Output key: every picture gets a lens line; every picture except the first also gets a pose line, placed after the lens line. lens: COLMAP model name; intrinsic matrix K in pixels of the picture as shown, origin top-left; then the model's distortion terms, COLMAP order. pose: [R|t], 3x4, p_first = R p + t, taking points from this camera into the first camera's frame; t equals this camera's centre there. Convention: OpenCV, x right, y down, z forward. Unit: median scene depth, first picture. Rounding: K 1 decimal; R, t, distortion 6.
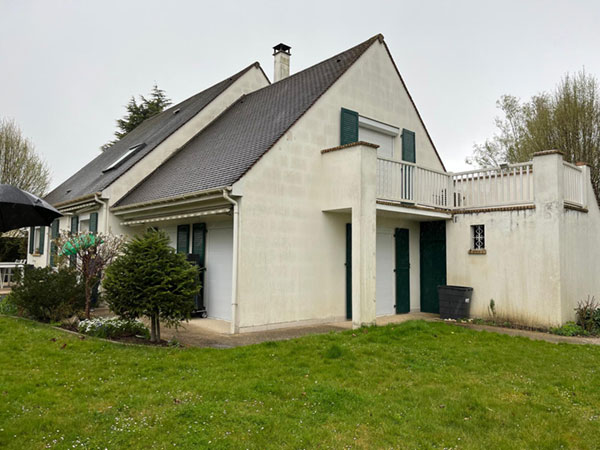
lens RADIAL K [[456.4, 0, 300.0], [0, 456.4, 225.0], [0, 0, 1]] dist [0.127053, -0.178738]
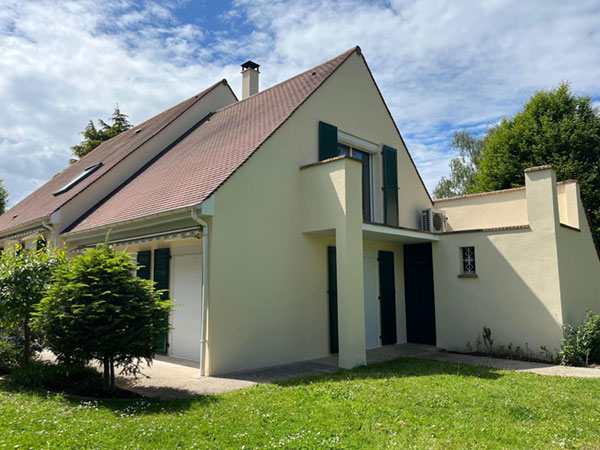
lens RADIAL K [[448.3, 0, 290.9], [0, 448.3, 224.4], [0, 0, 1]] dist [0.063762, 0.002126]
pose [[0.997723, -0.009845, 0.066721, -0.028390], [0.013908, 0.998059, -0.060700, 0.005345], [-0.065994, 0.061489, 0.995924, 0.110025]]
